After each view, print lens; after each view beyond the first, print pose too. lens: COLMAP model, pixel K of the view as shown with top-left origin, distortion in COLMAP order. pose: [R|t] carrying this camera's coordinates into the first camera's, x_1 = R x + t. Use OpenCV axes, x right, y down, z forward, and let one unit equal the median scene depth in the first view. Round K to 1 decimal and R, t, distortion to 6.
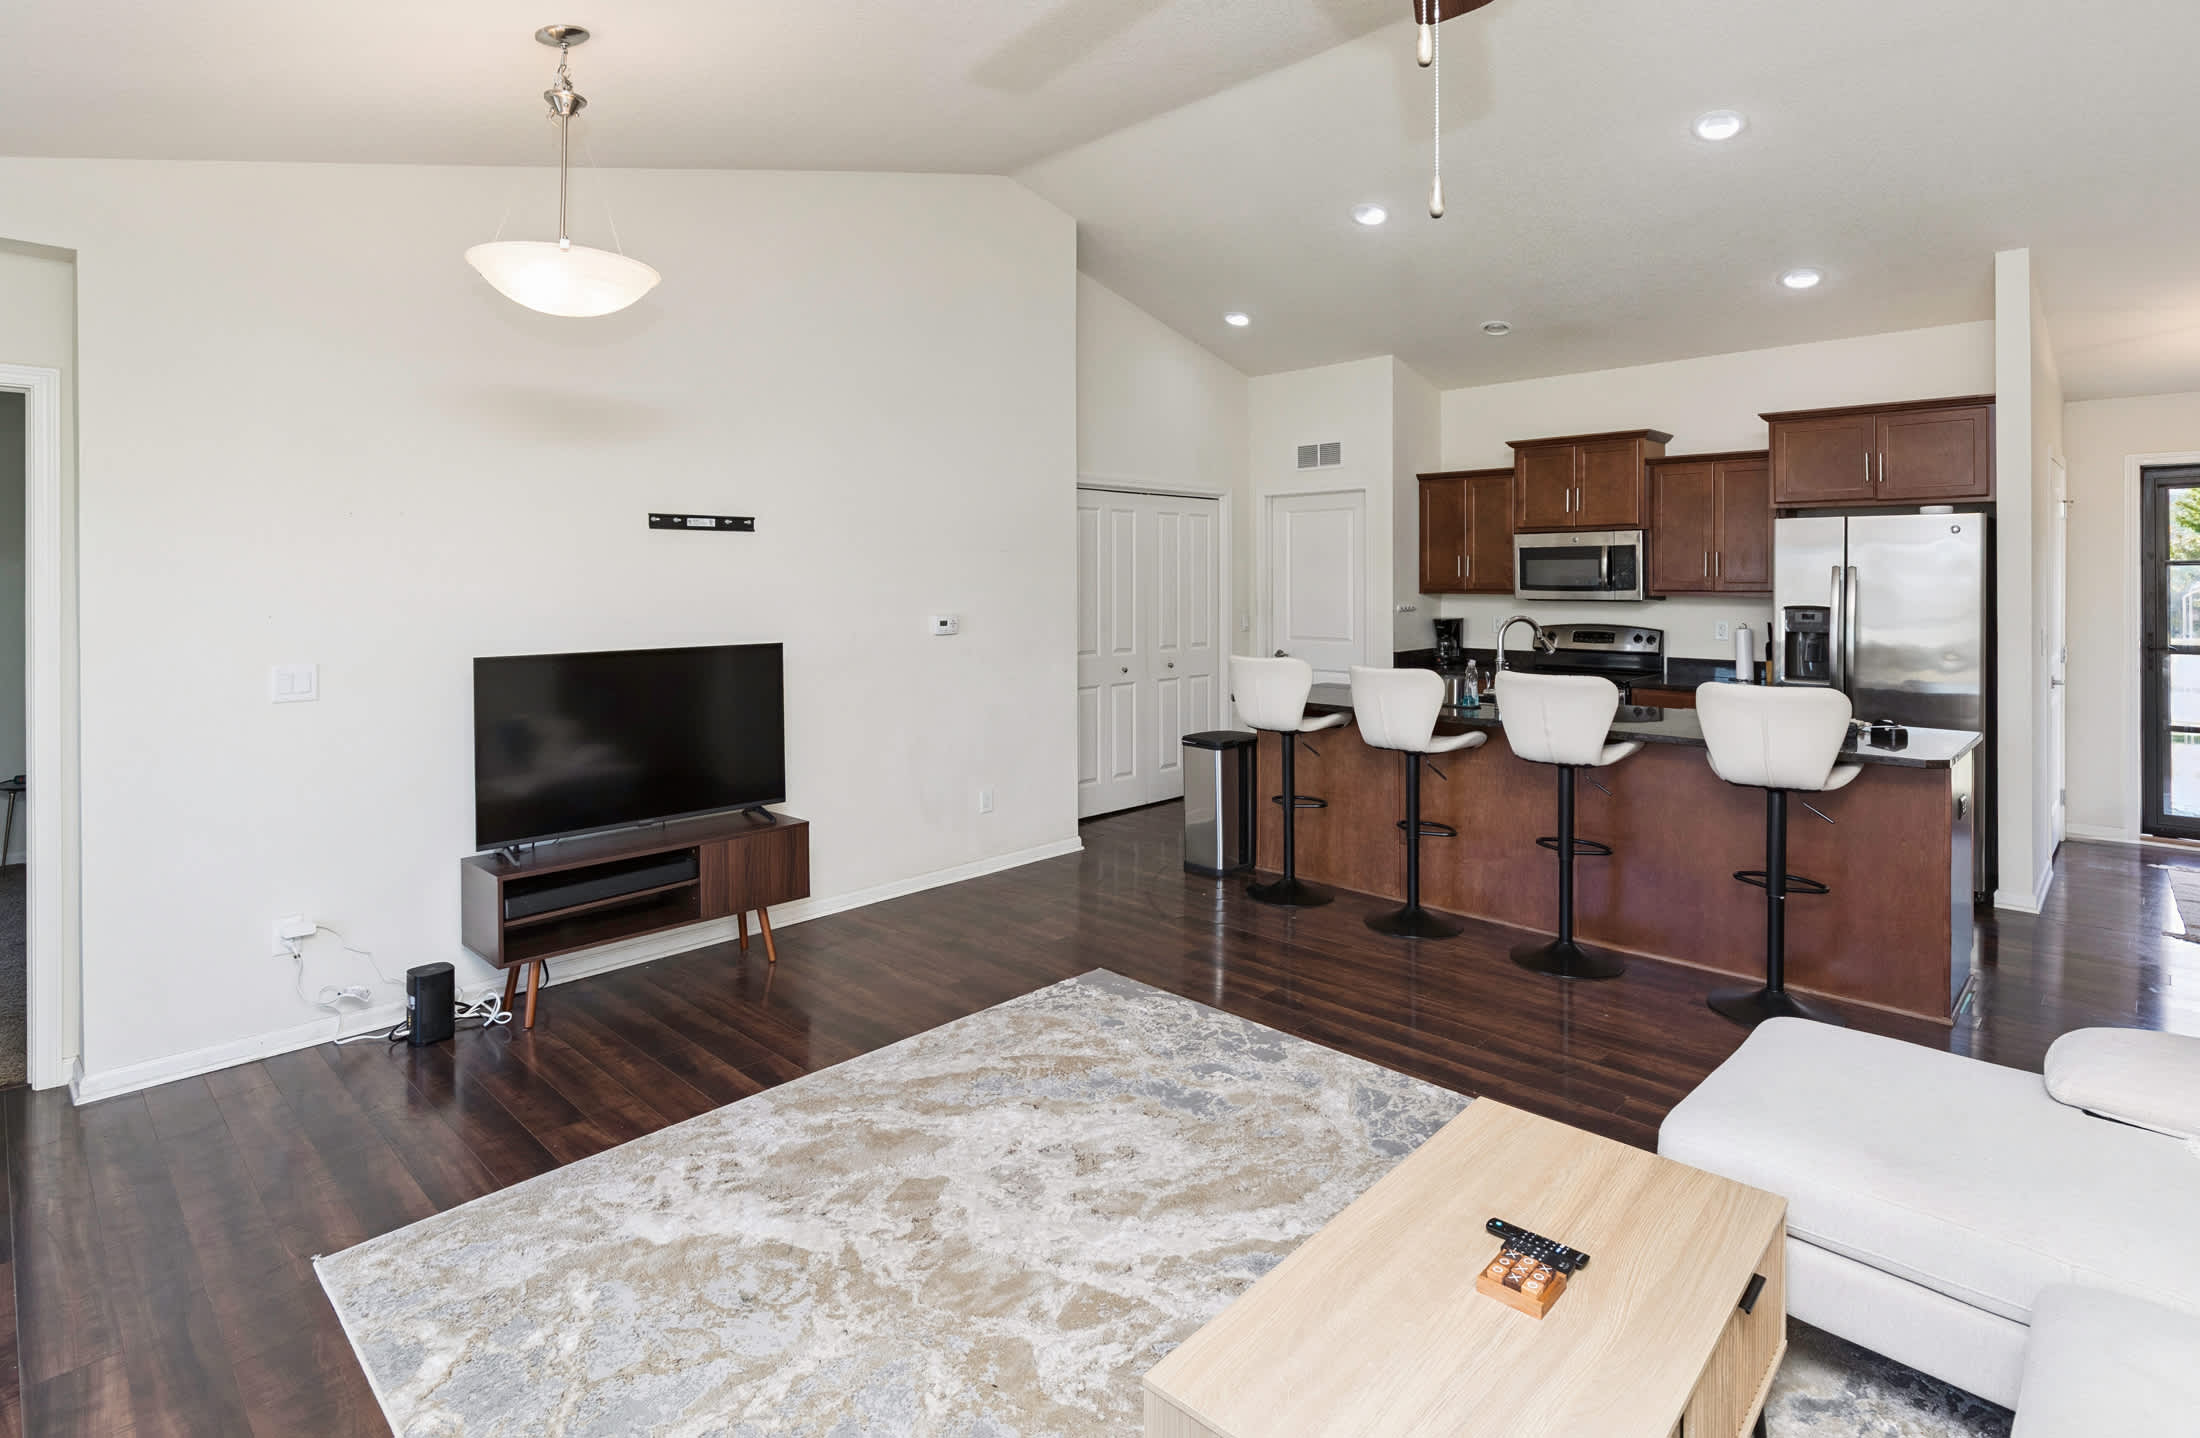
lens RADIAL K [[1057.2, 0, 1169.1], [0, 1057.2, 587.0], [0, 0, 1]] dist [-0.004455, 0.002944]
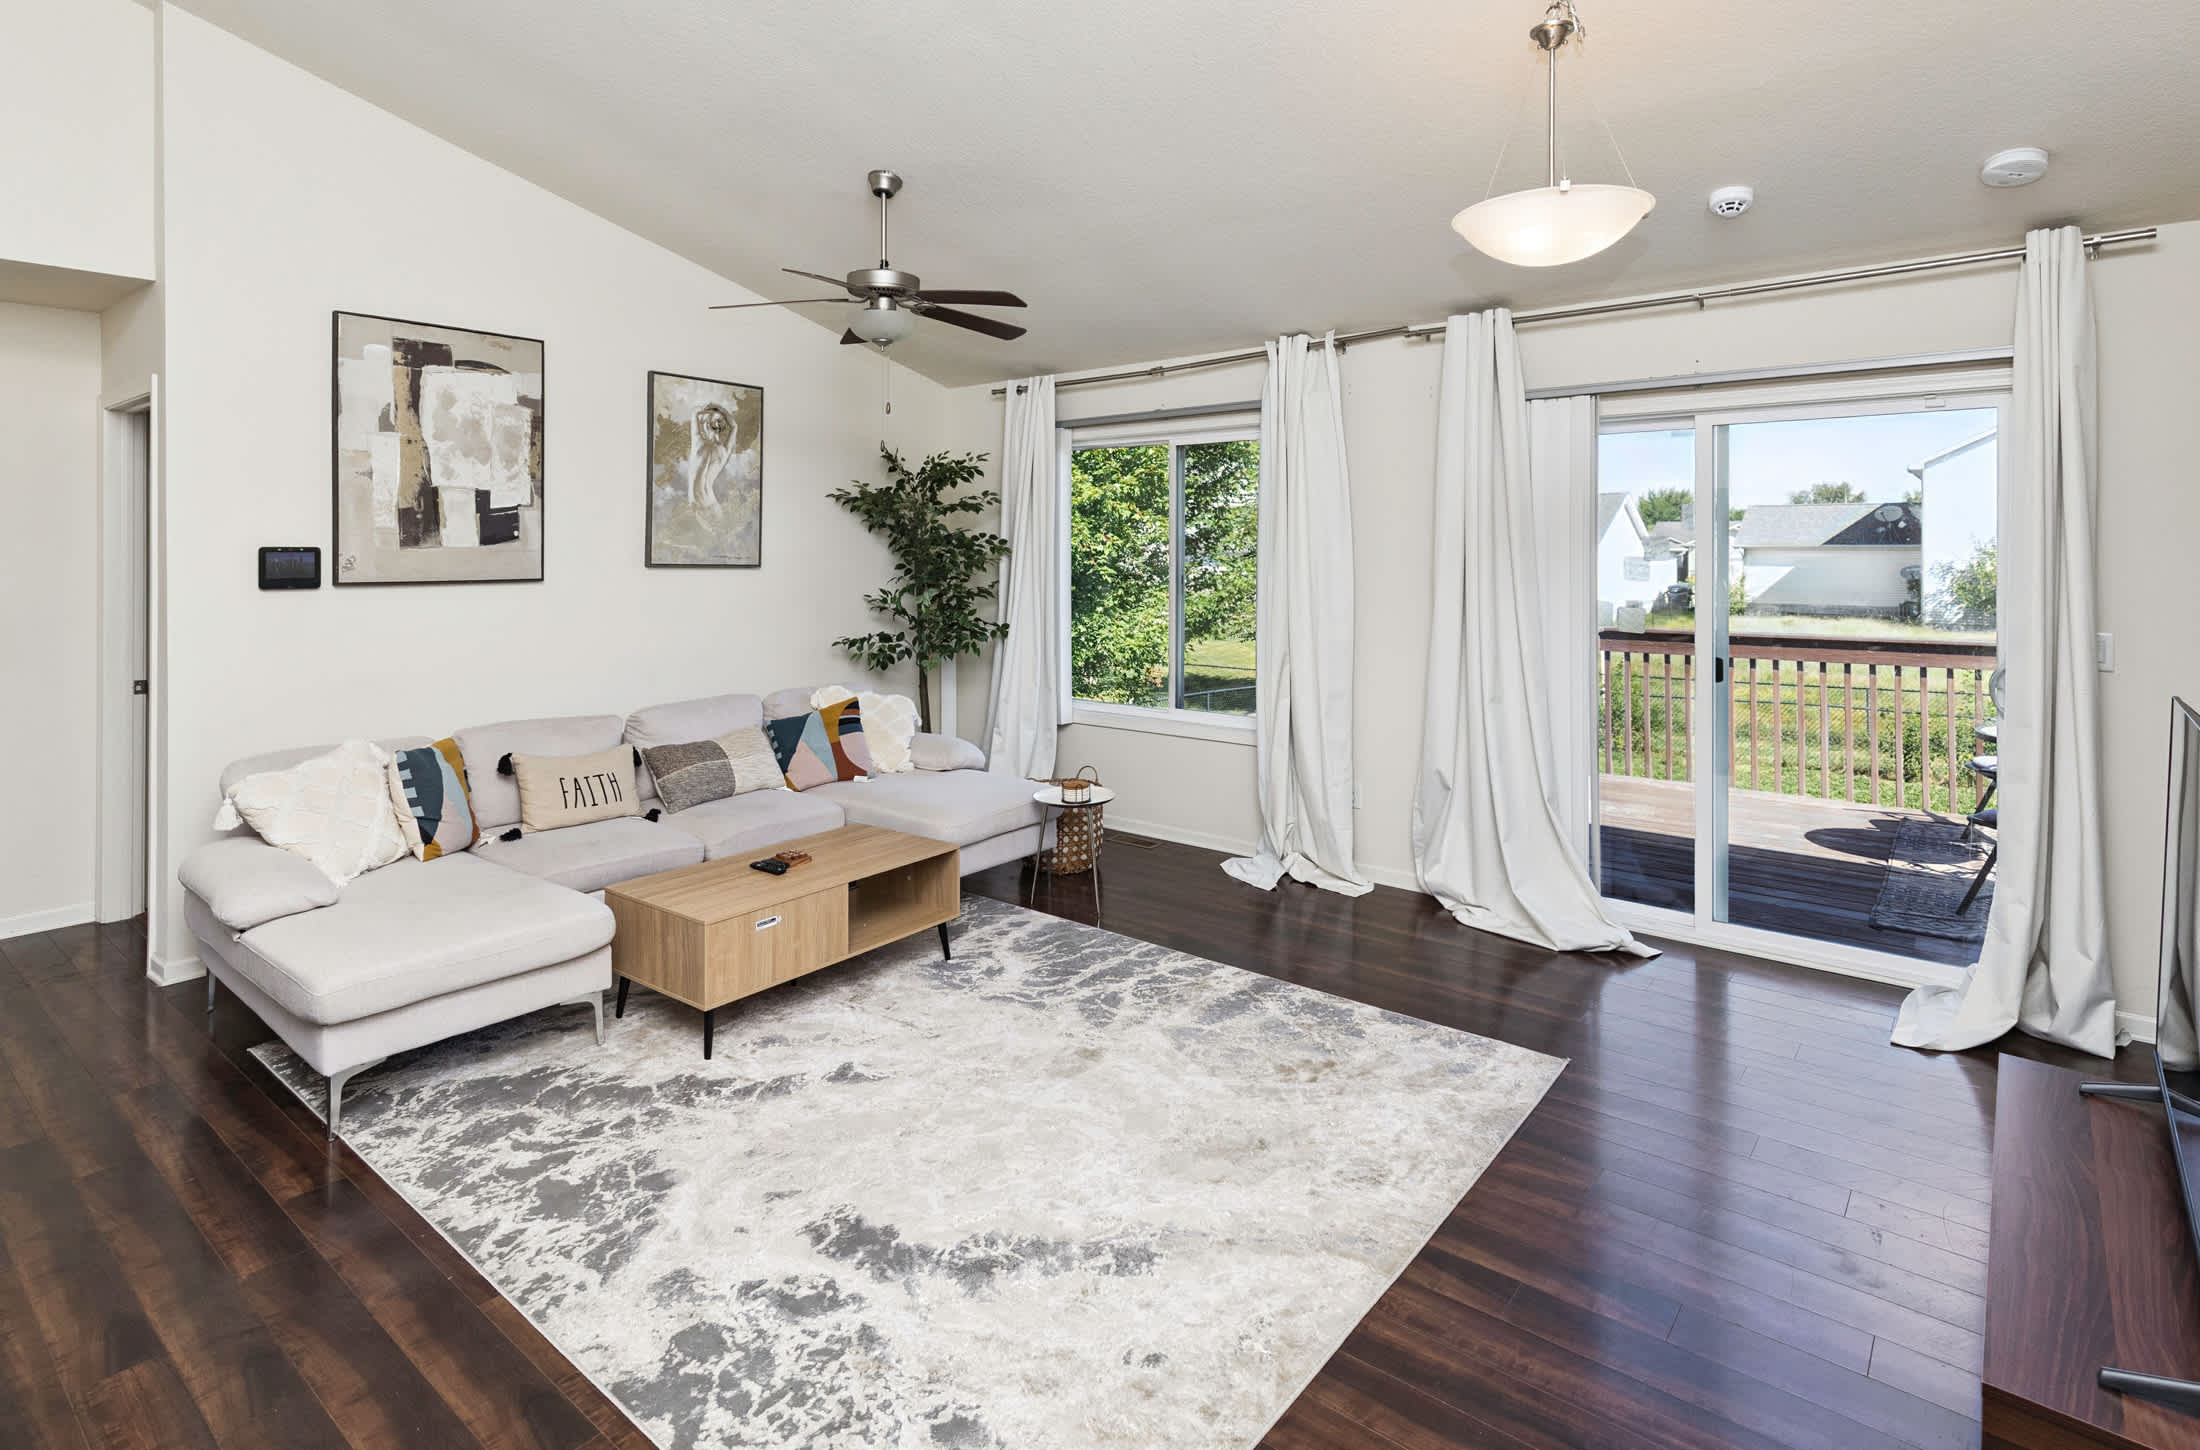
lens RADIAL K [[1149.3, 0, 1031.4], [0, 1149.3, 556.7], [0, 0, 1]] dist [0.013076, -0.003127]
pose [[-0.999966, 0.003355, 0.007534, -0.057273], [0.003468, 0.999881, 0.015051, -0.008749], [-0.007482, 0.015077, -0.999858, 0.924709]]
